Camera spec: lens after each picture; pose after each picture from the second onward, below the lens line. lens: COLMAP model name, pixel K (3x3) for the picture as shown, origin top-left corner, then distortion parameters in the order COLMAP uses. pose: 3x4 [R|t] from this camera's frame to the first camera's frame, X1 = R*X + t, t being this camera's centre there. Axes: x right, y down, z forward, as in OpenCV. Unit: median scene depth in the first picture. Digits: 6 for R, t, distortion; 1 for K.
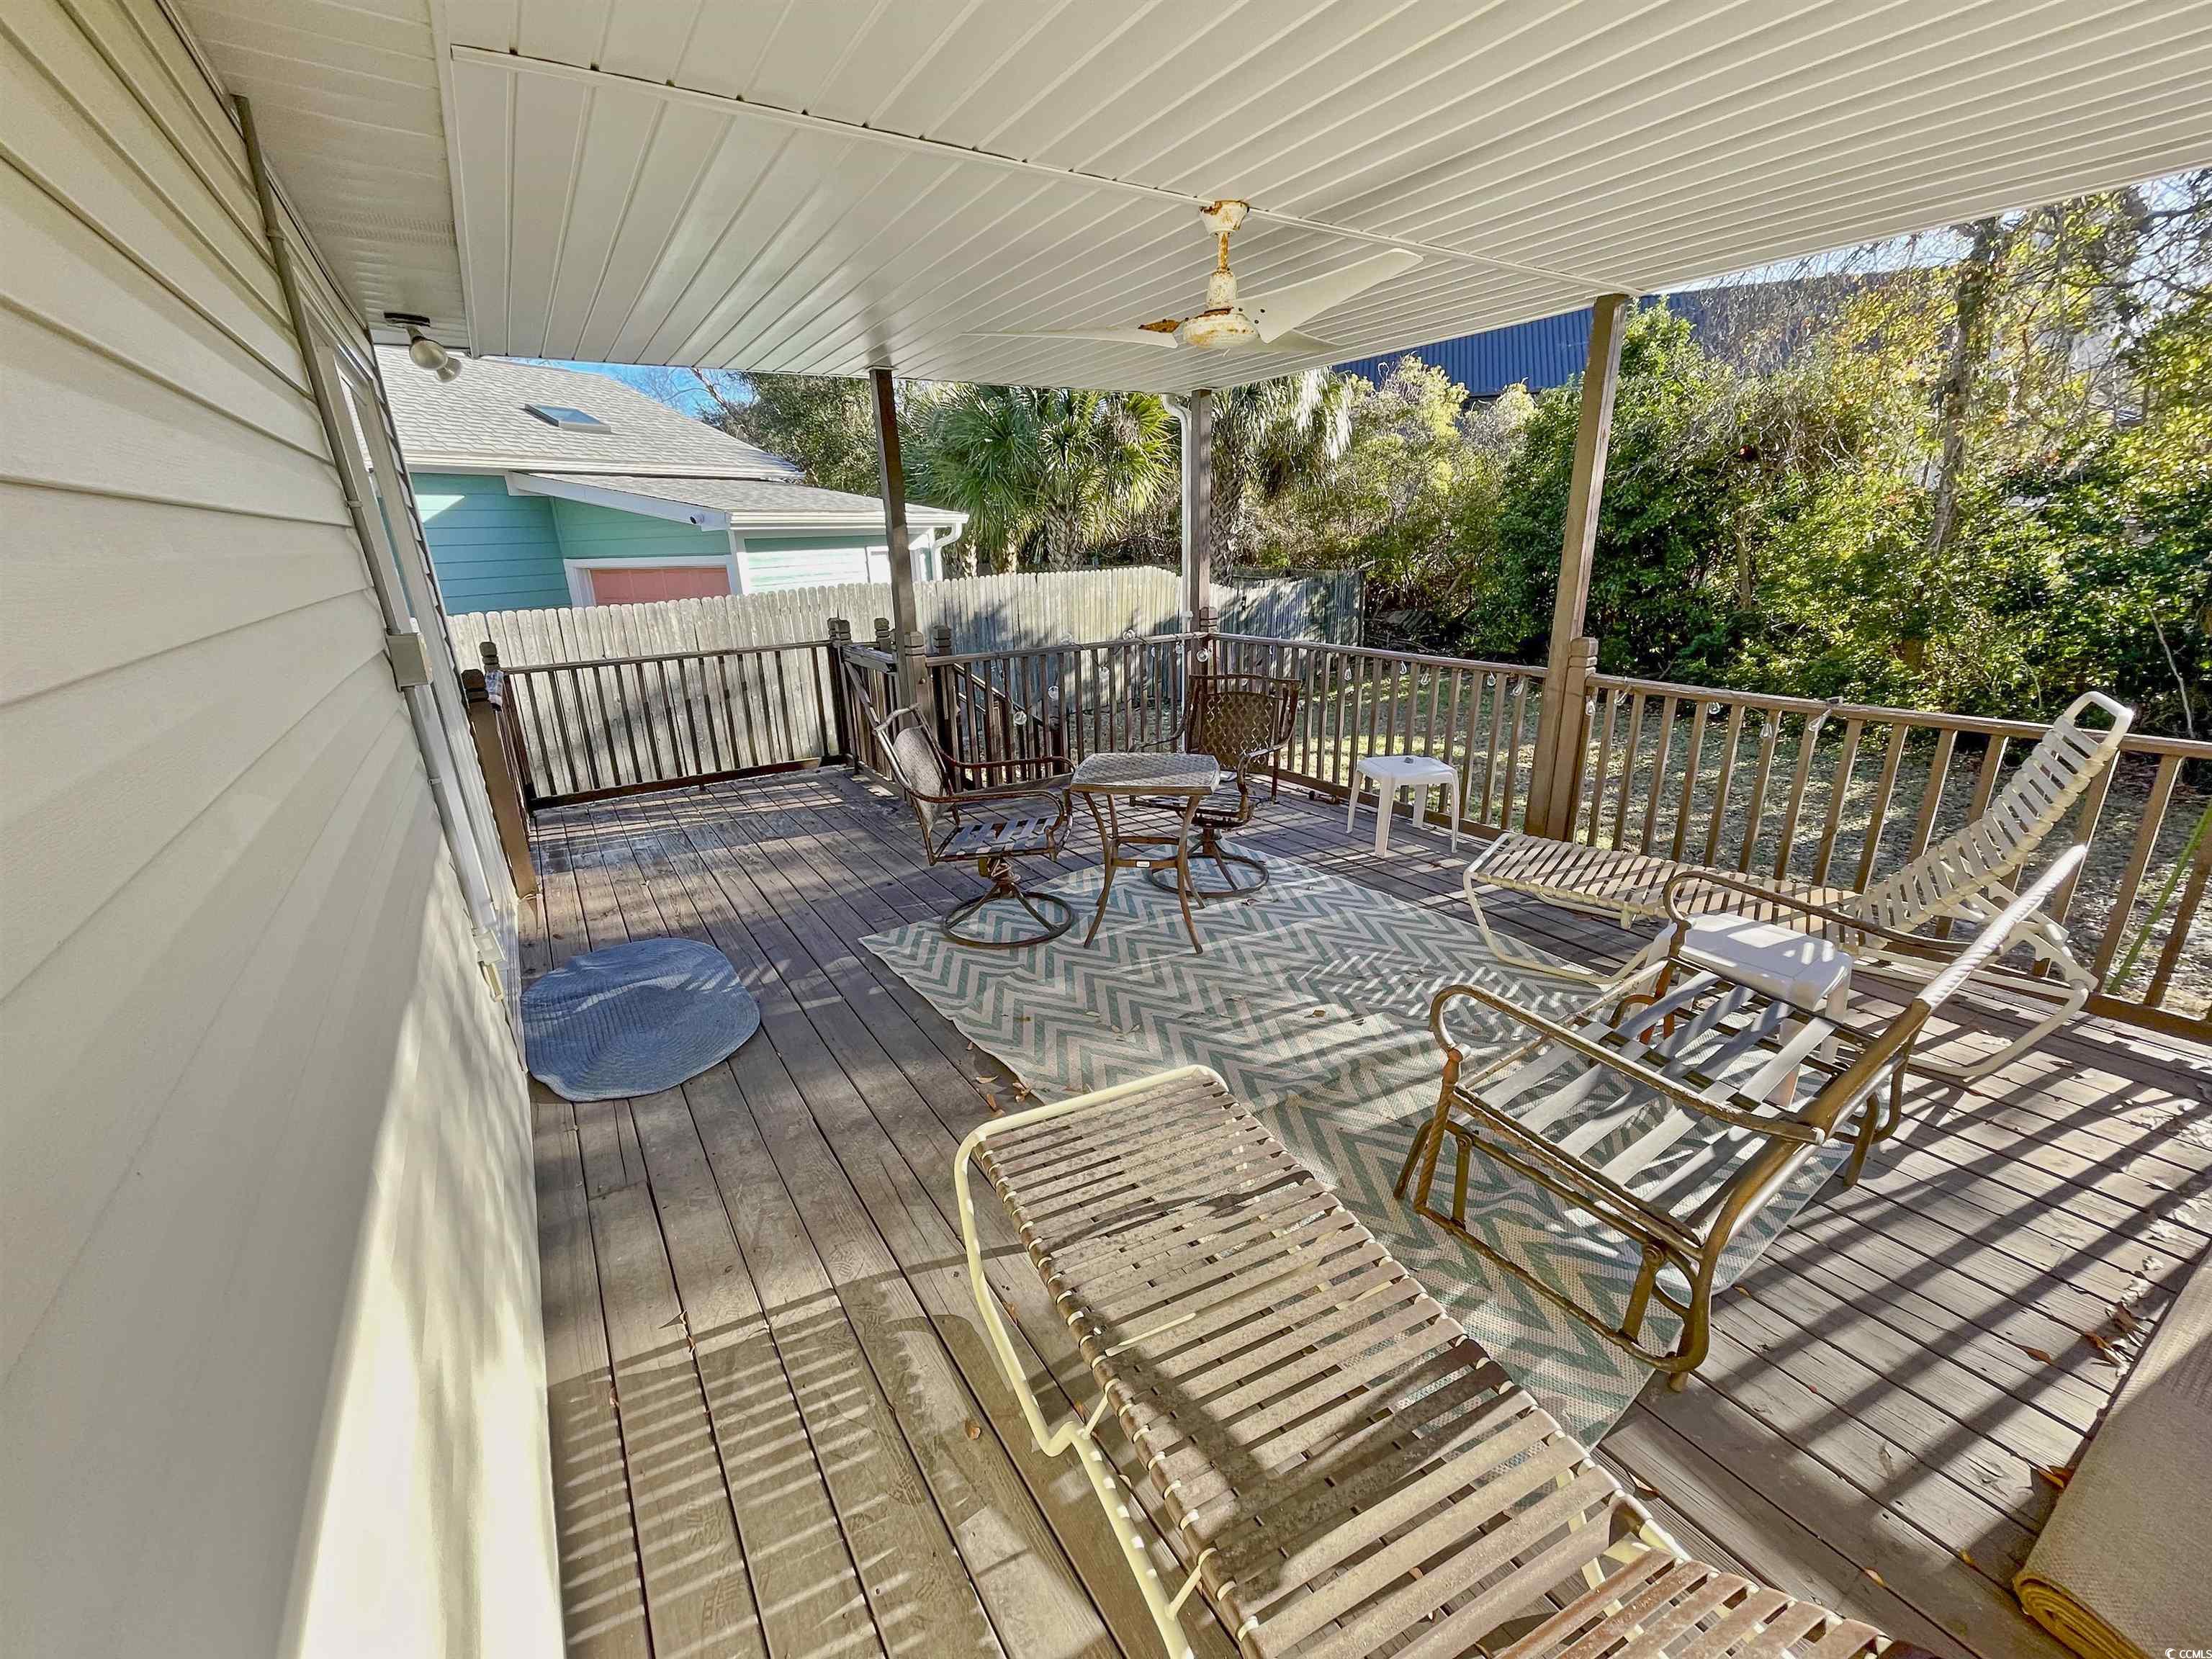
lens RADIAL K [[889.3, 0, 1097.6], [0, 889.3, 834.5], [0, 0, 1]] dist [-0.008896, 0.004667]
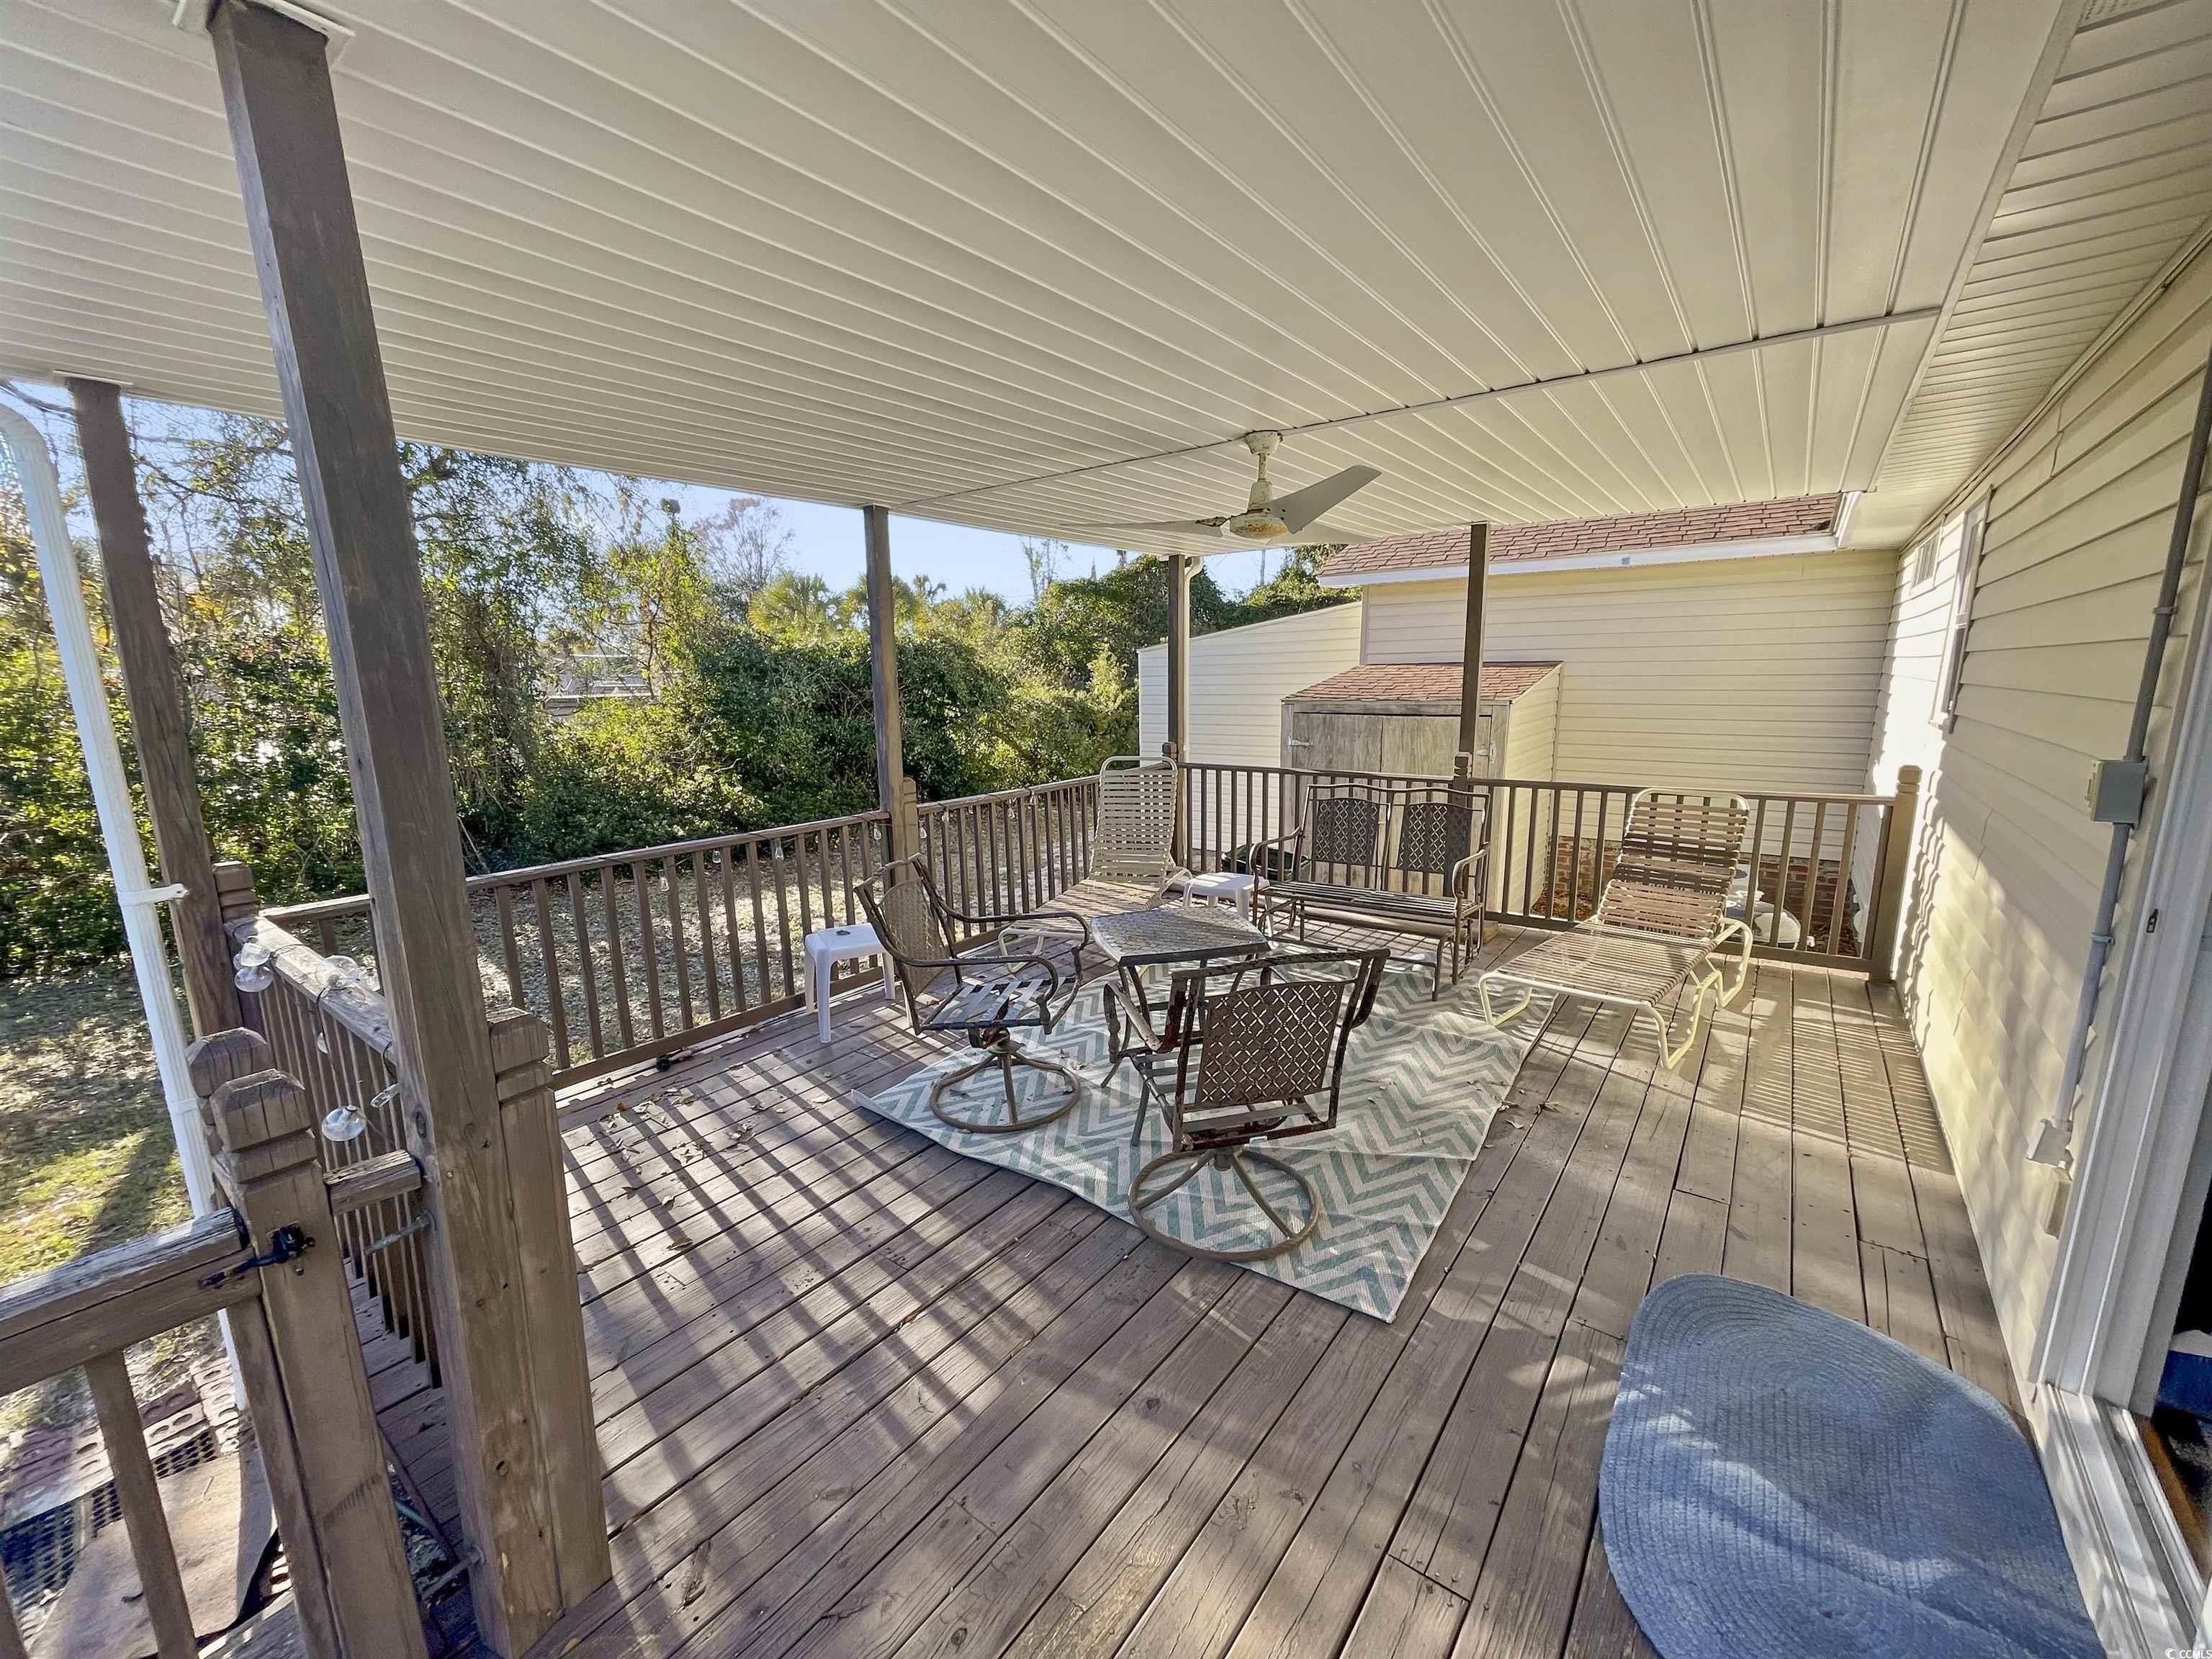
lens RADIAL K [[889.3, 0, 1097.6], [0, 889.3, 834.5], [0, 0, 1]] dist [-0.008896, 0.004667]
pose [[-0.327521, -0.137587, 0.934772, -0.687519], [0.327612, 0.911428, 0.248938, -0.378291], [-0.886228, 0.387775, -0.253437, 1.144045]]
